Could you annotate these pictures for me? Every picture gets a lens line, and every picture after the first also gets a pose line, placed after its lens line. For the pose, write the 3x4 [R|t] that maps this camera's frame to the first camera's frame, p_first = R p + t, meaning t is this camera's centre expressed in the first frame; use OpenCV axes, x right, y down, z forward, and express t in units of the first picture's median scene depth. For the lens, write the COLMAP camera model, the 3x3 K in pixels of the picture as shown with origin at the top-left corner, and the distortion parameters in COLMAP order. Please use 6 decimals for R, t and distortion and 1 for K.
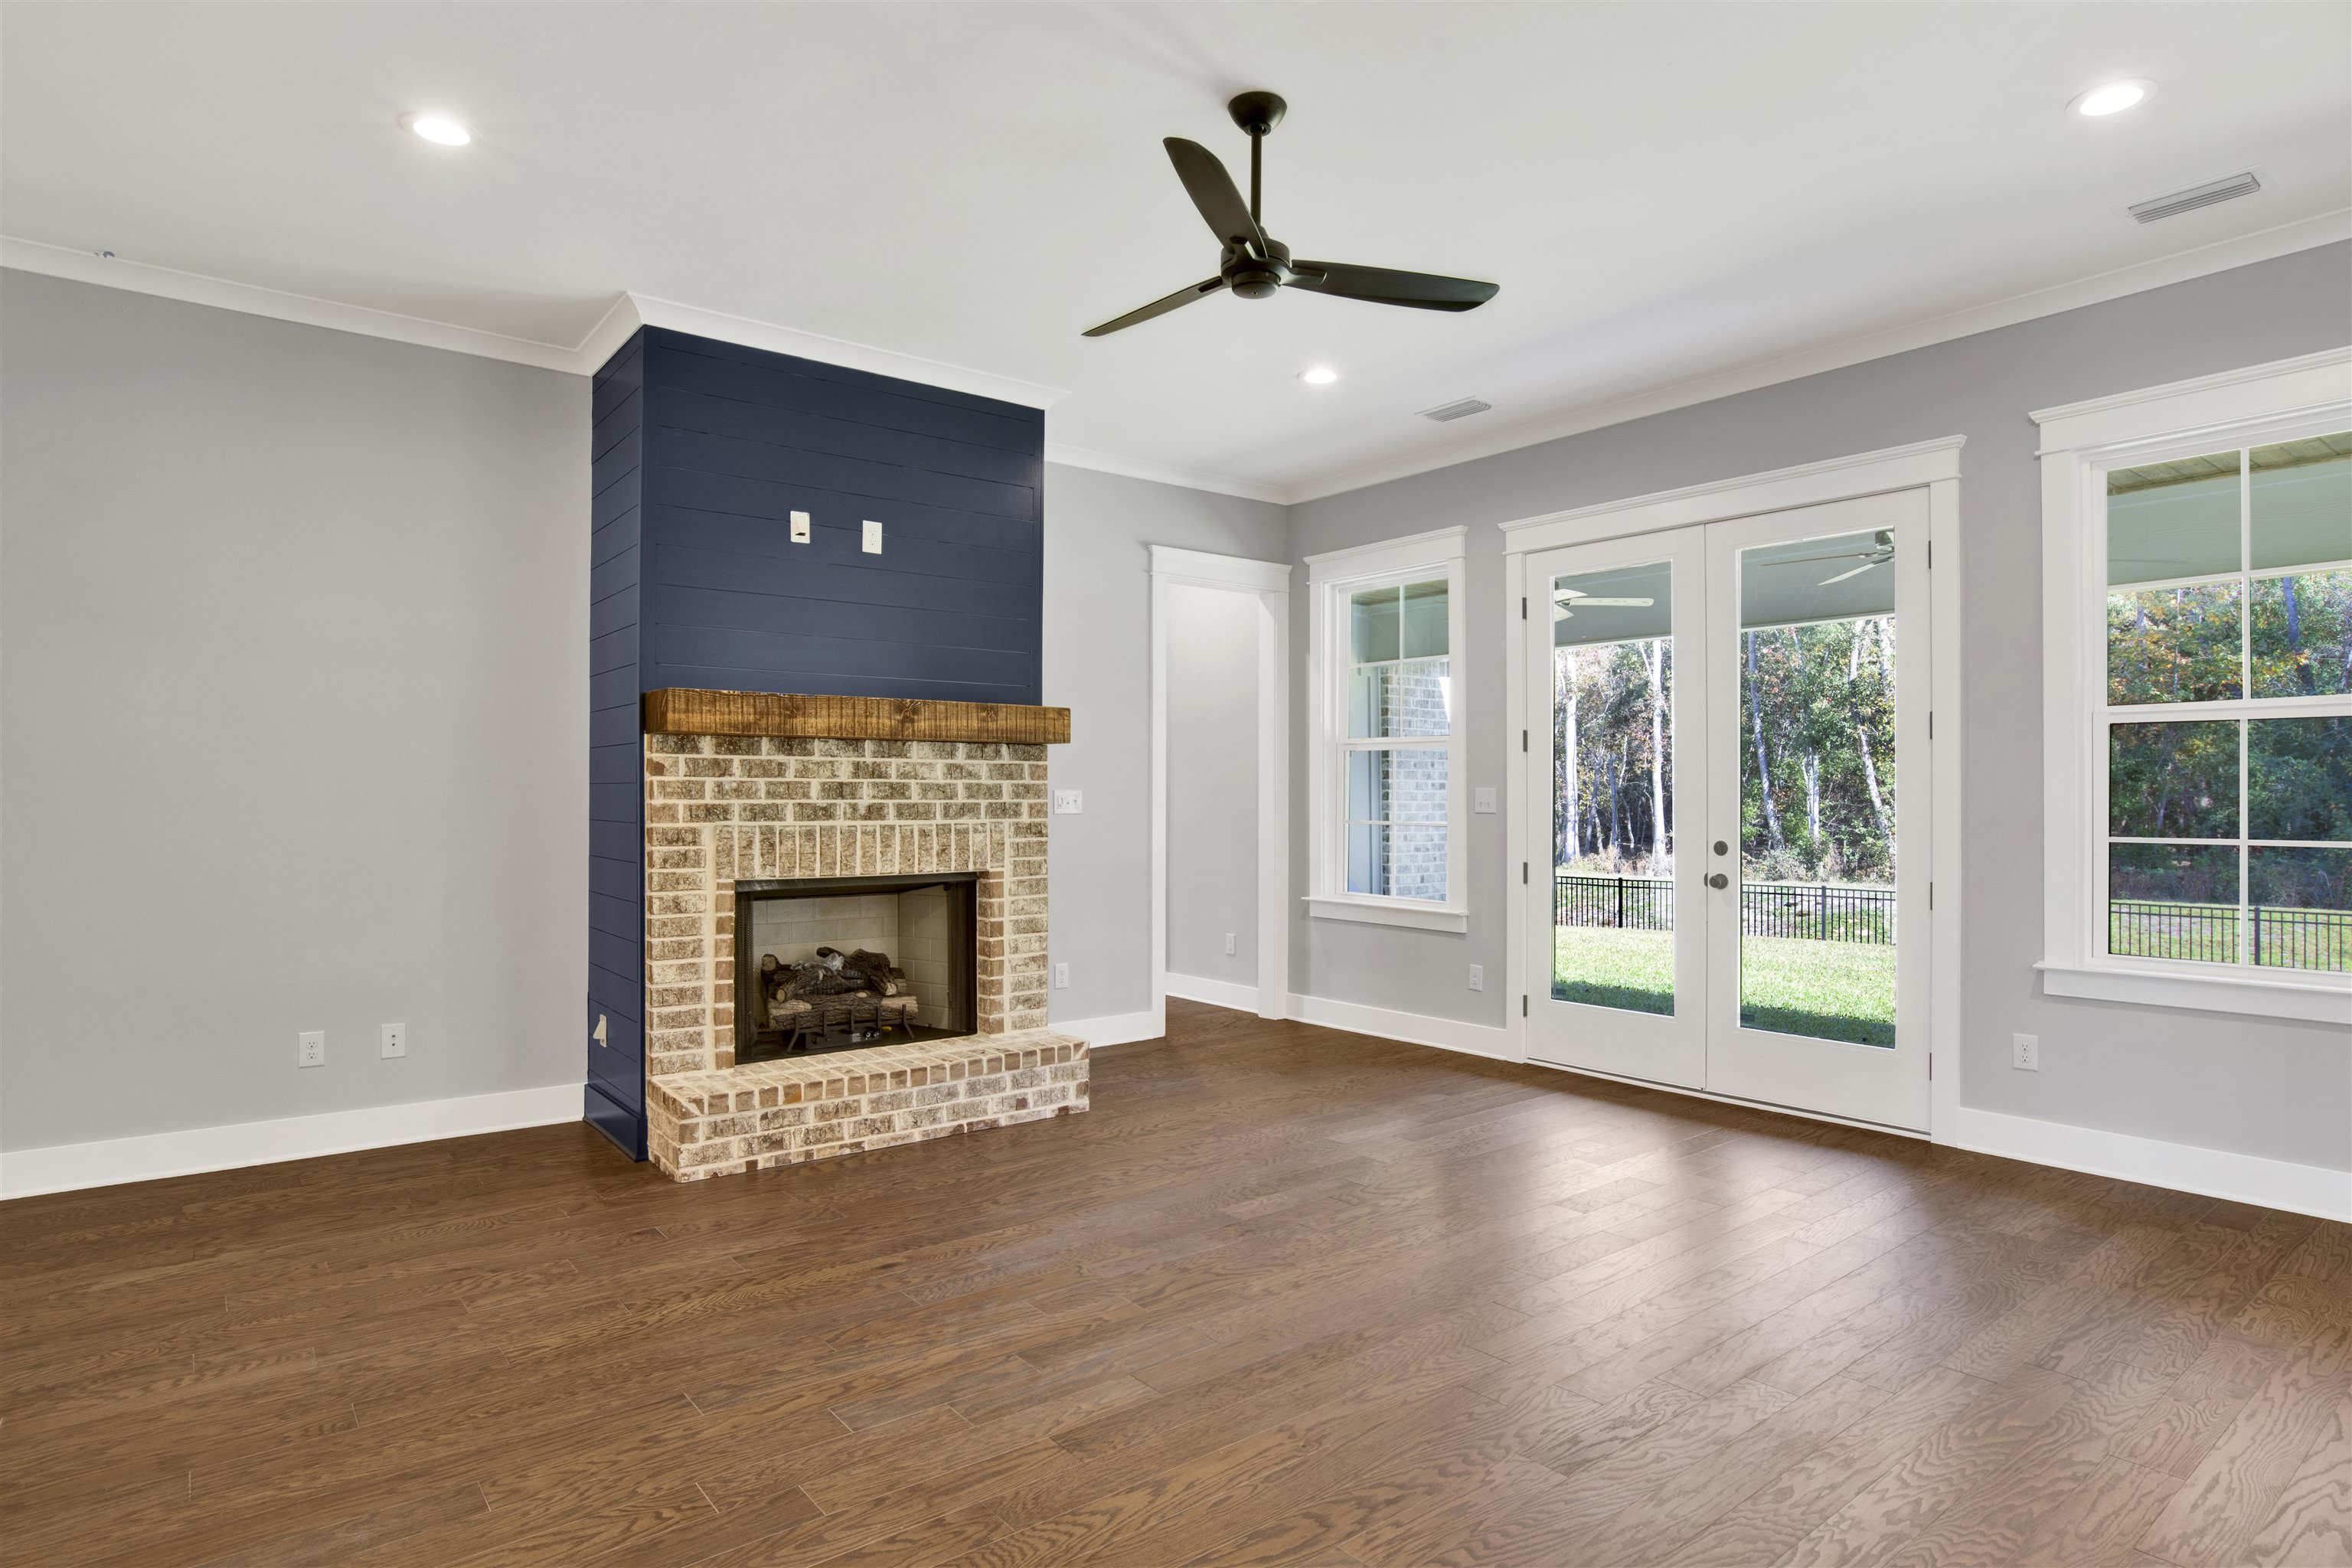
lens RADIAL K [[1265.9, 0, 1171.0], [0, 1265.9, 783.4], [0, 0, 1]] dist [-0.024678, 0.000391]
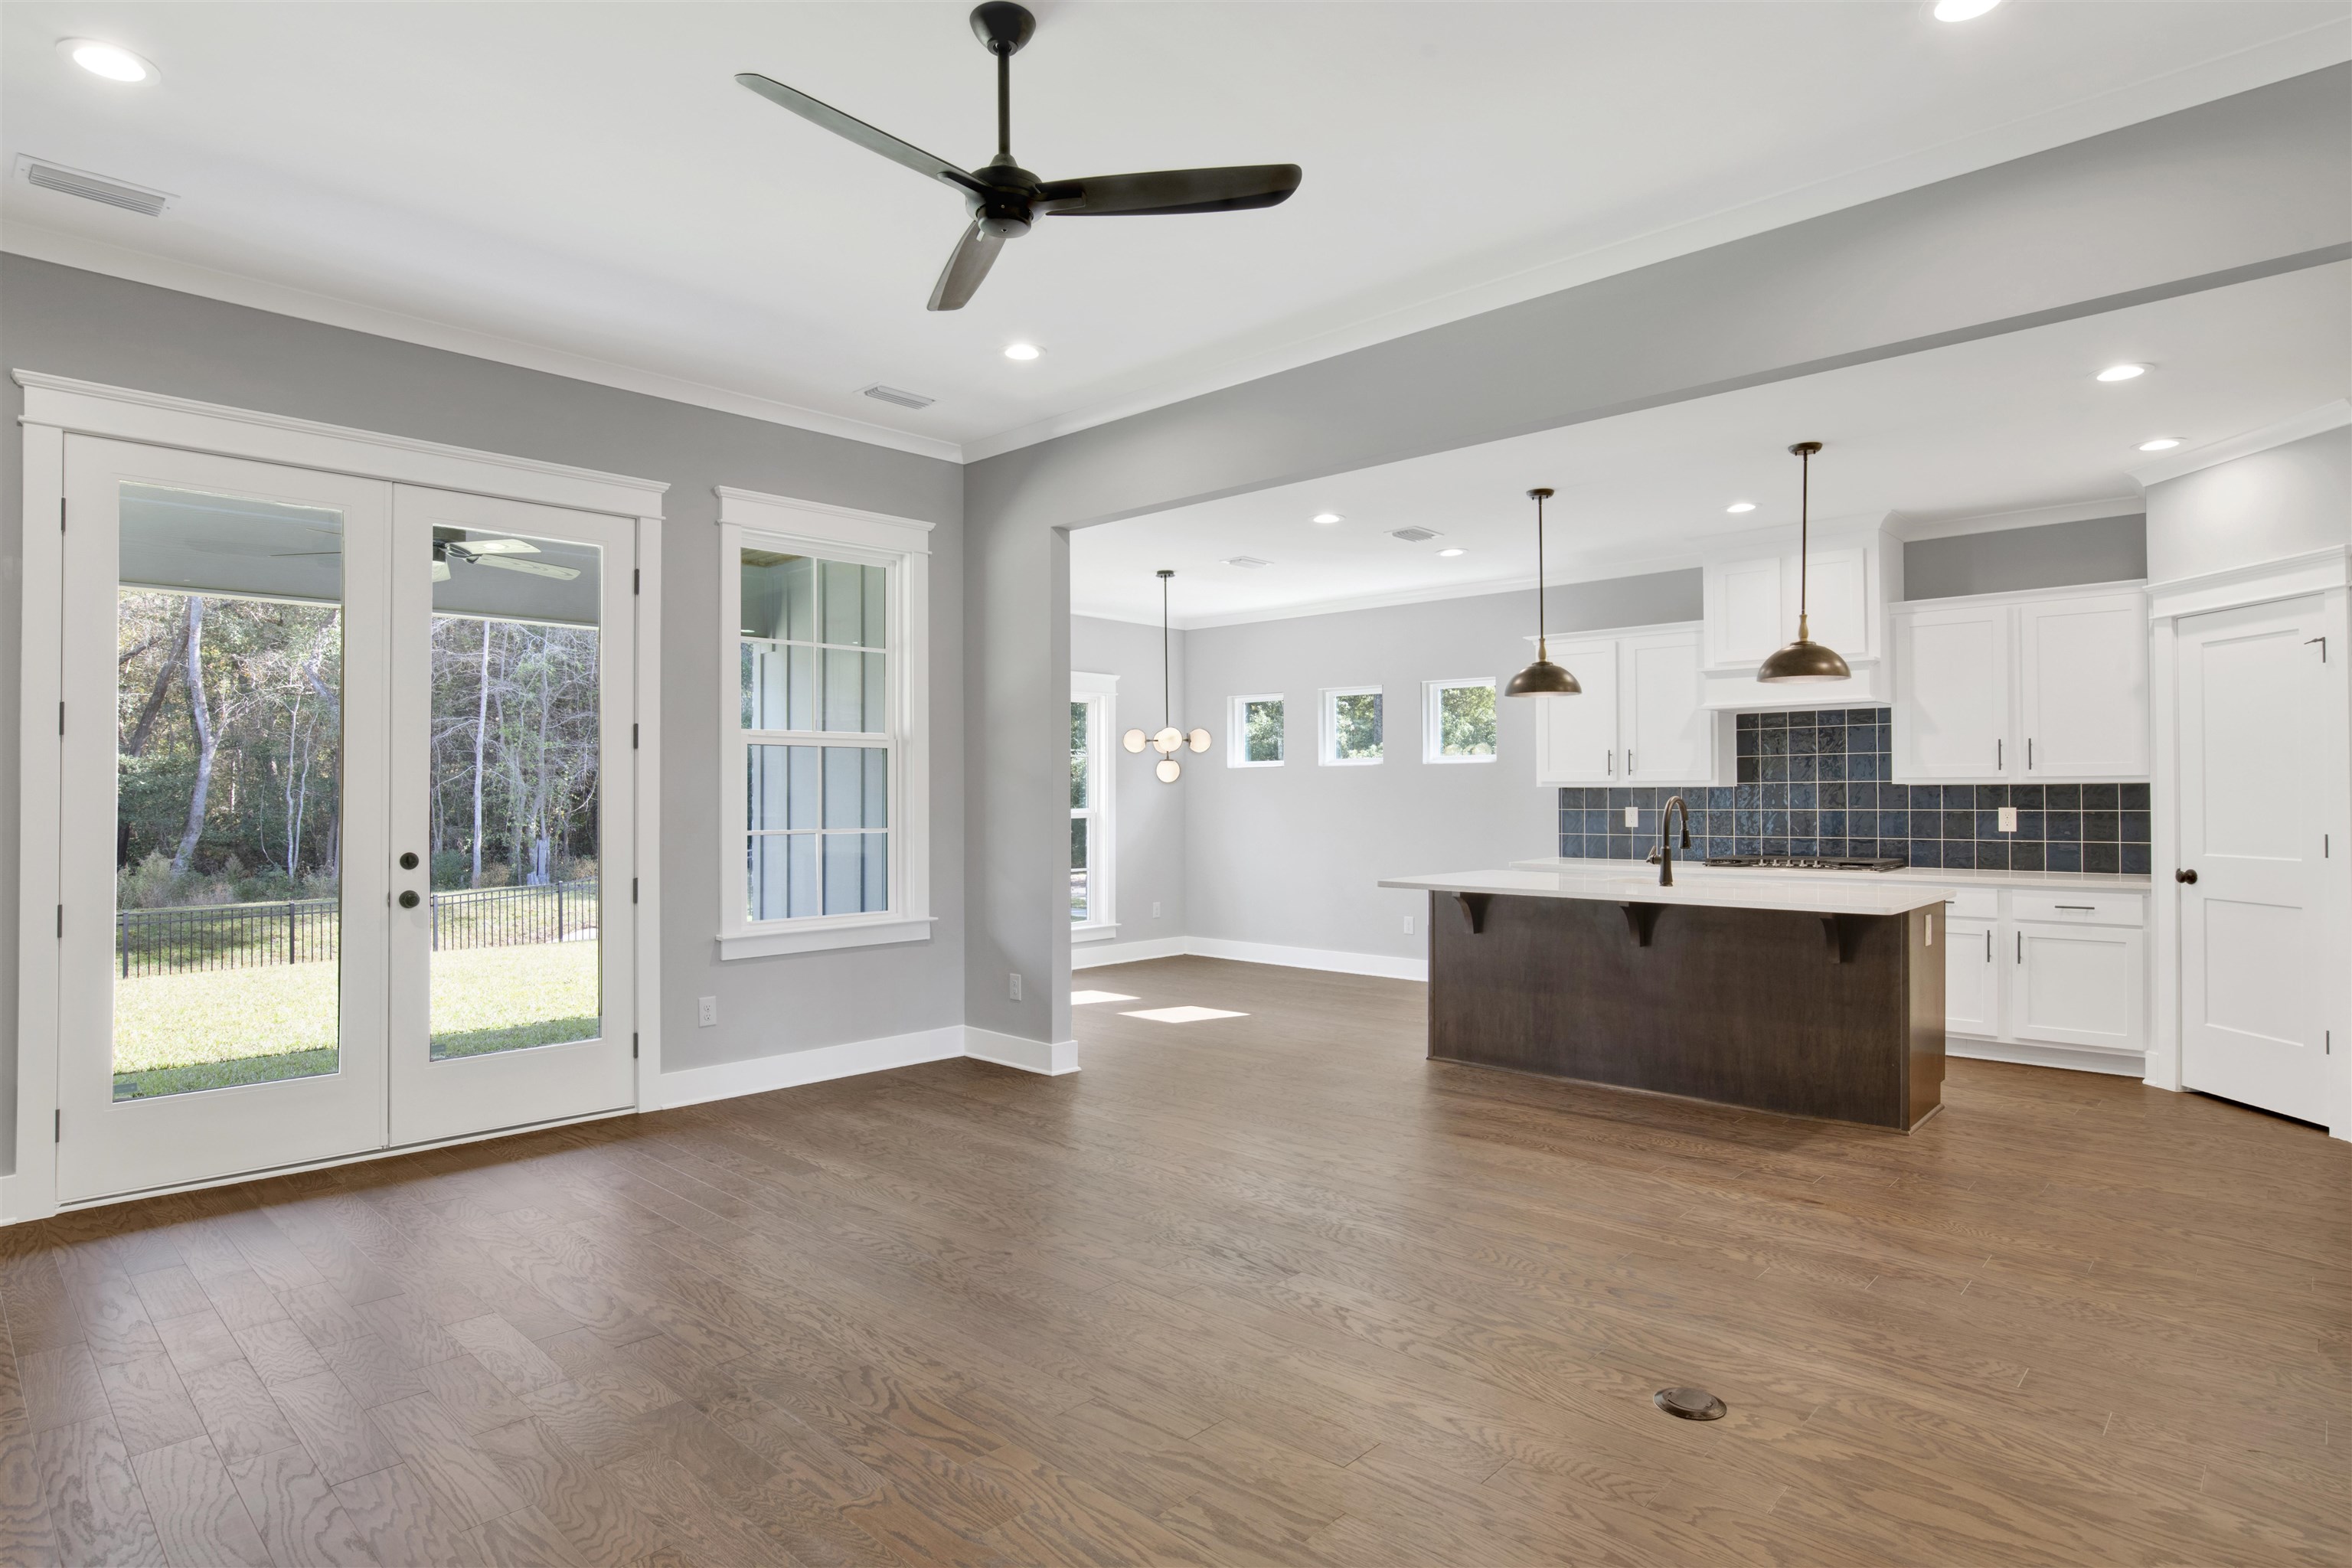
lens RADIAL K [[1265.9, 0, 1172.1], [0, 1265.9, 790.2], [0, 0, 1]] dist [-0.024678, 0.000391]
pose [[-0.129461, 0.005054, 0.991572, -0.567799], [-0.006653, 0.999960, -0.005965, 0.004956], [-0.991562, -0.007369, -0.129422, 0.688753]]
